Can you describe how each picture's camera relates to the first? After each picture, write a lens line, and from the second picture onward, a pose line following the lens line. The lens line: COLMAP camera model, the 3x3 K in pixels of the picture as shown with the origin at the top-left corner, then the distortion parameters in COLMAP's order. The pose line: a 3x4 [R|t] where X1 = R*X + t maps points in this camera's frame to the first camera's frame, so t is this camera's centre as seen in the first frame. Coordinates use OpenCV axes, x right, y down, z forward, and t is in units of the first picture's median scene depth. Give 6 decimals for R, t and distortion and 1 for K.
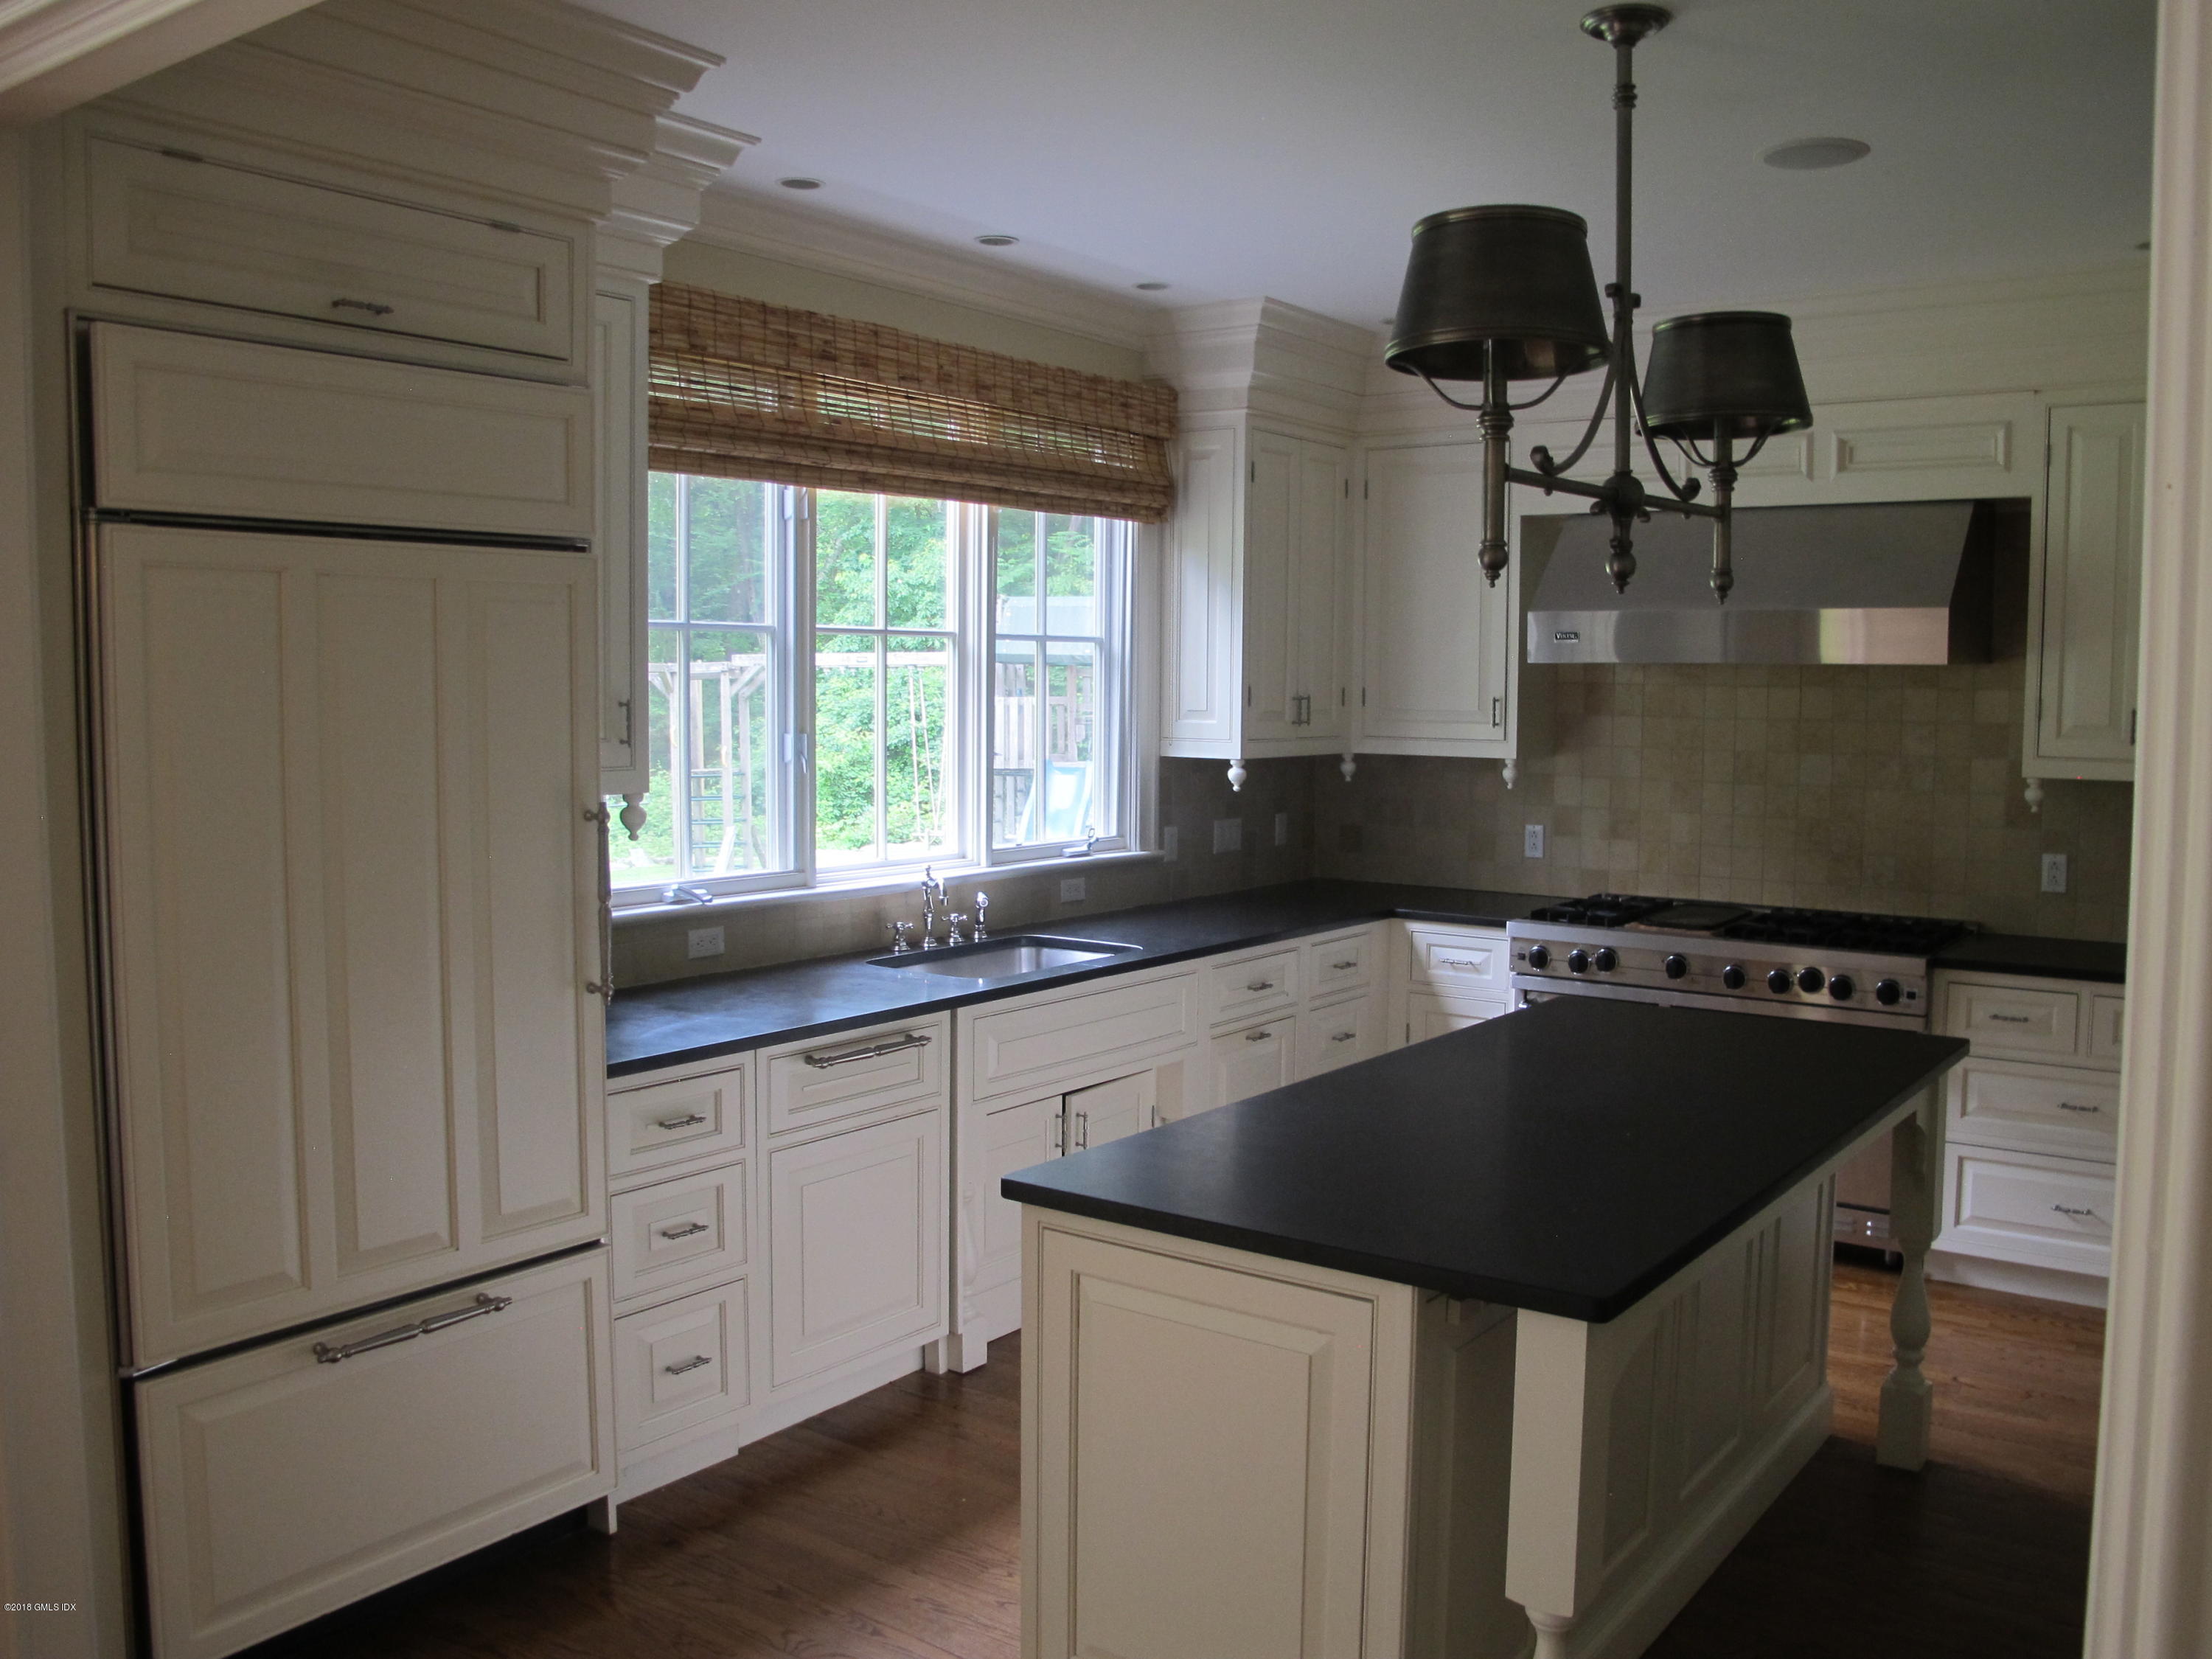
lens RADIAL K [[1862.7, 0, 1104.2], [0, 1862.7, 830.5], [0, 0, 1]] dist [-0.113247, 0.005624]
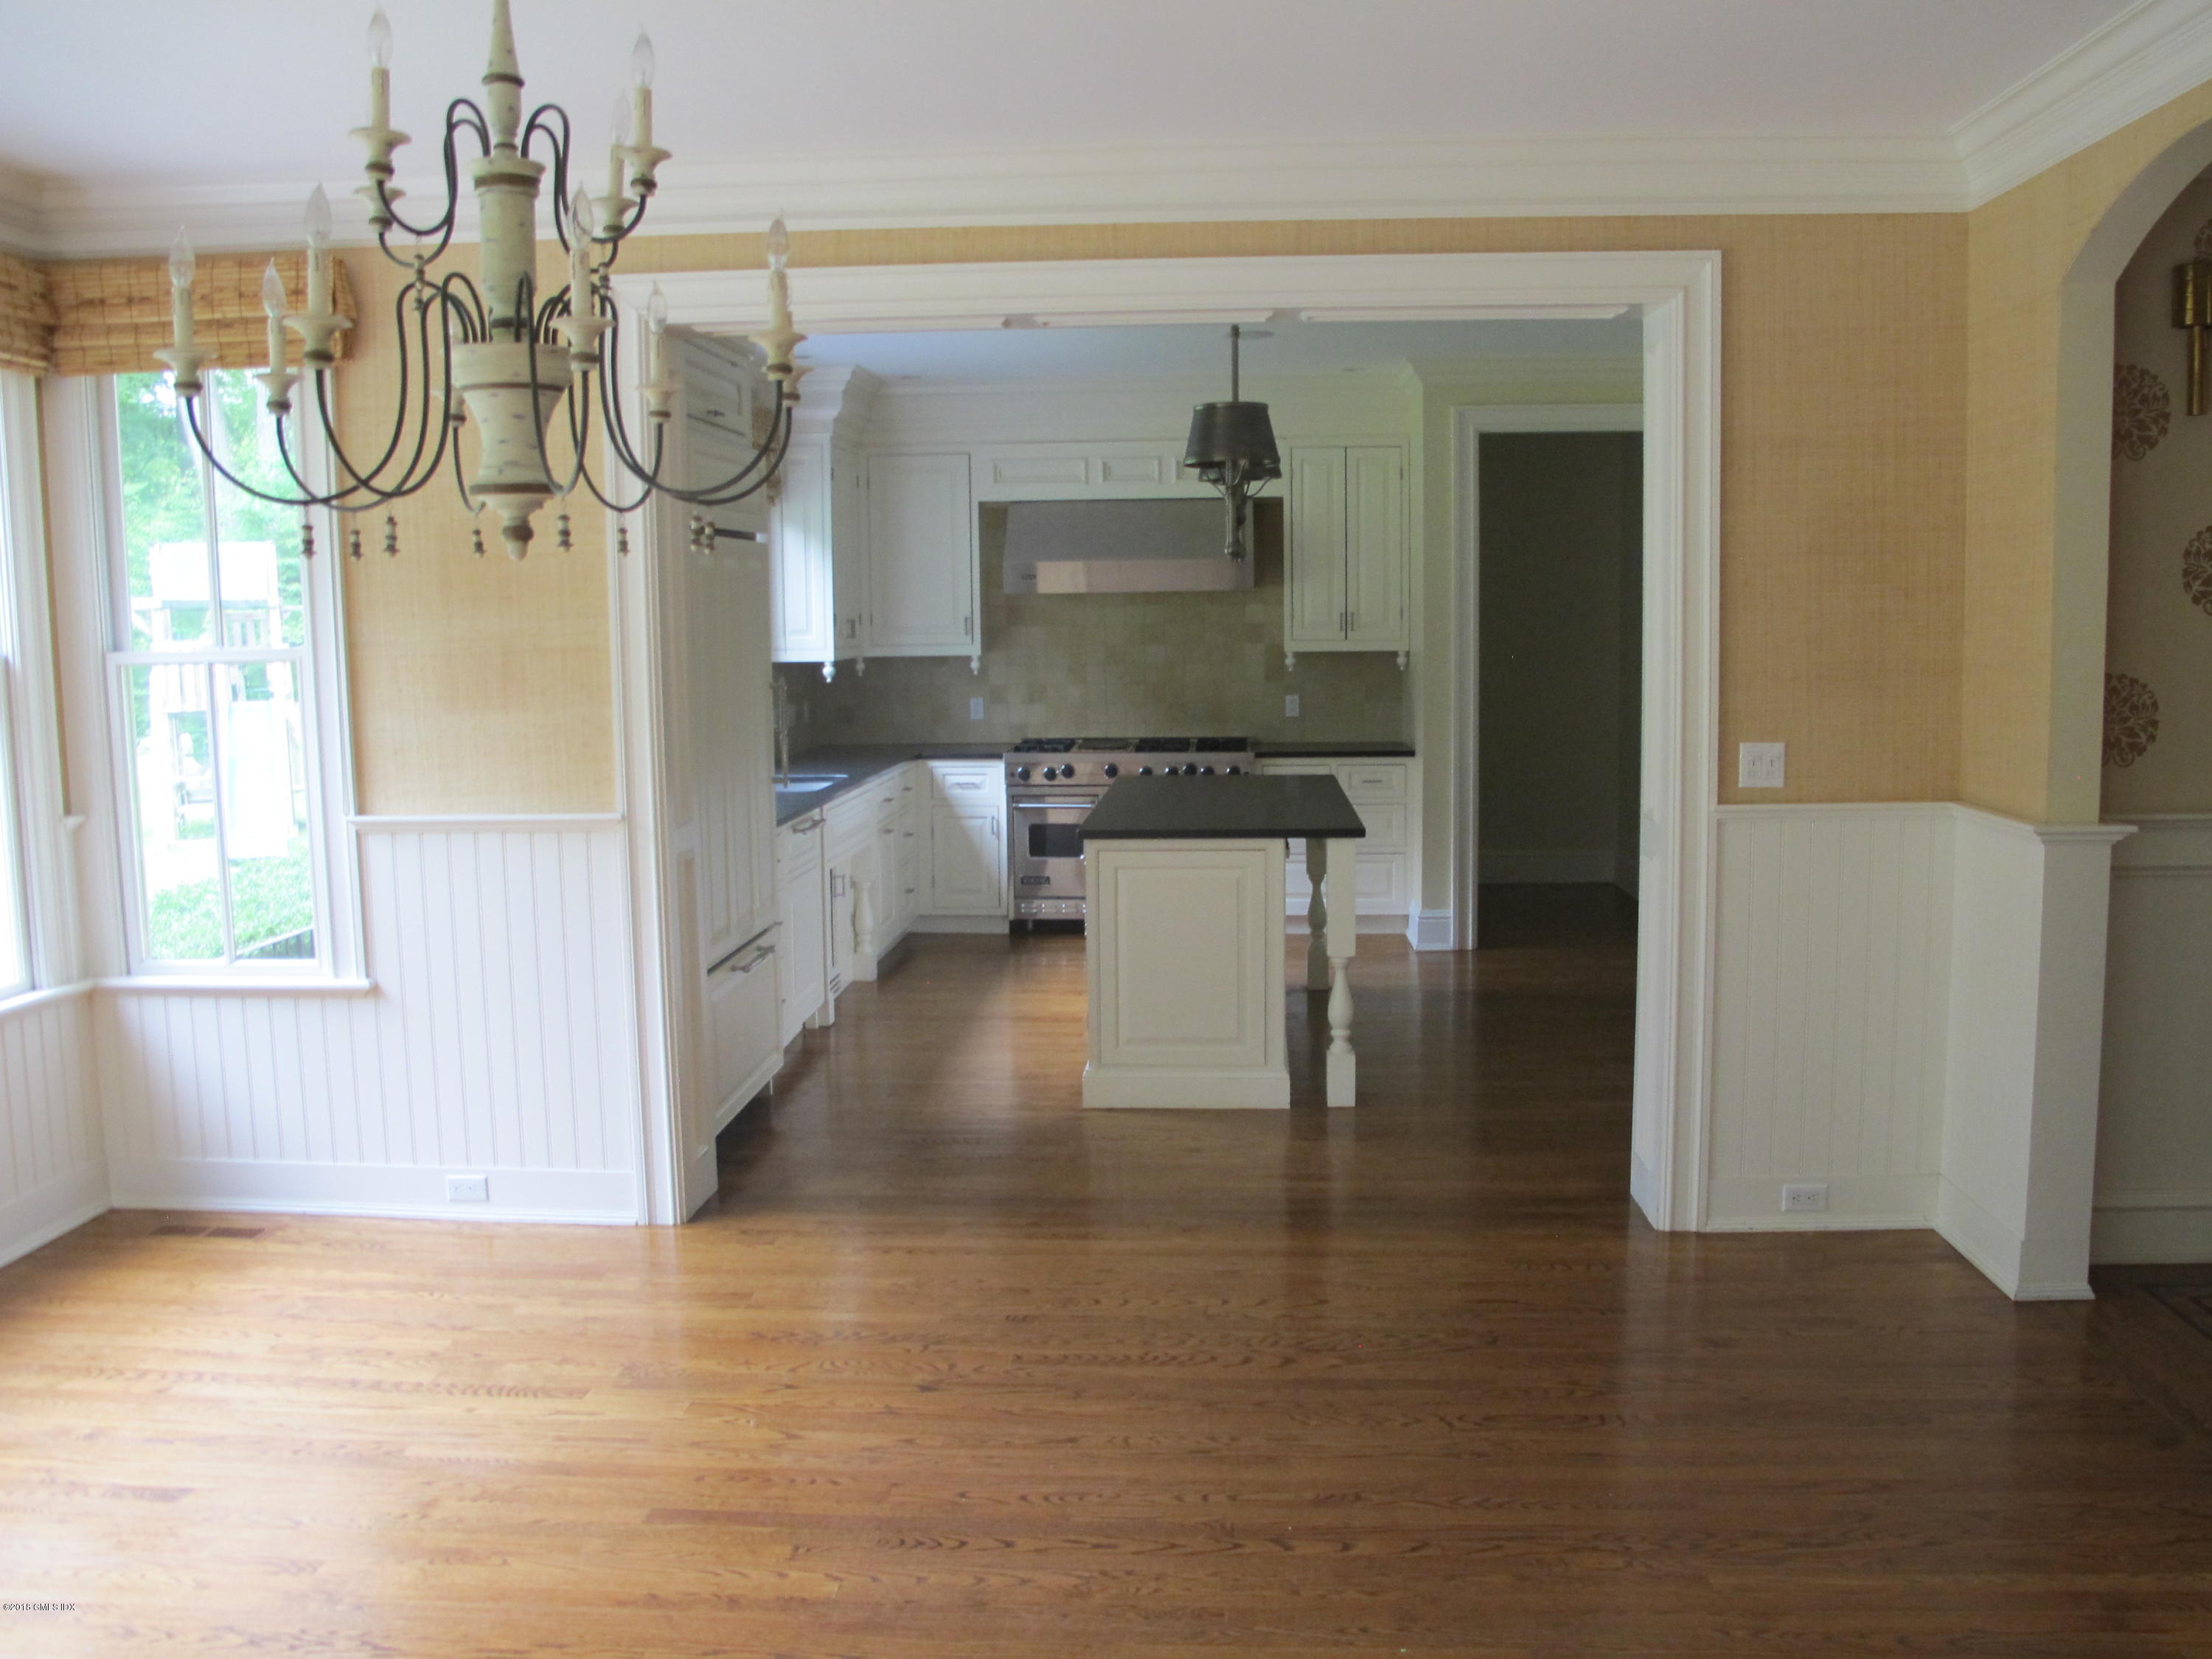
lens RADIAL K [[1862.7, 0, 1108.9], [0, 1862.7, 828.4], [0, 0, 1]] dist [-0.113247, 0.005624]
pose [[0.842568, -0.081242, 0.532428, -0.575336], [0.061932, 0.996615, 0.054064, 0.031515], [-0.535018, -0.012578, 0.844747, -0.429463]]
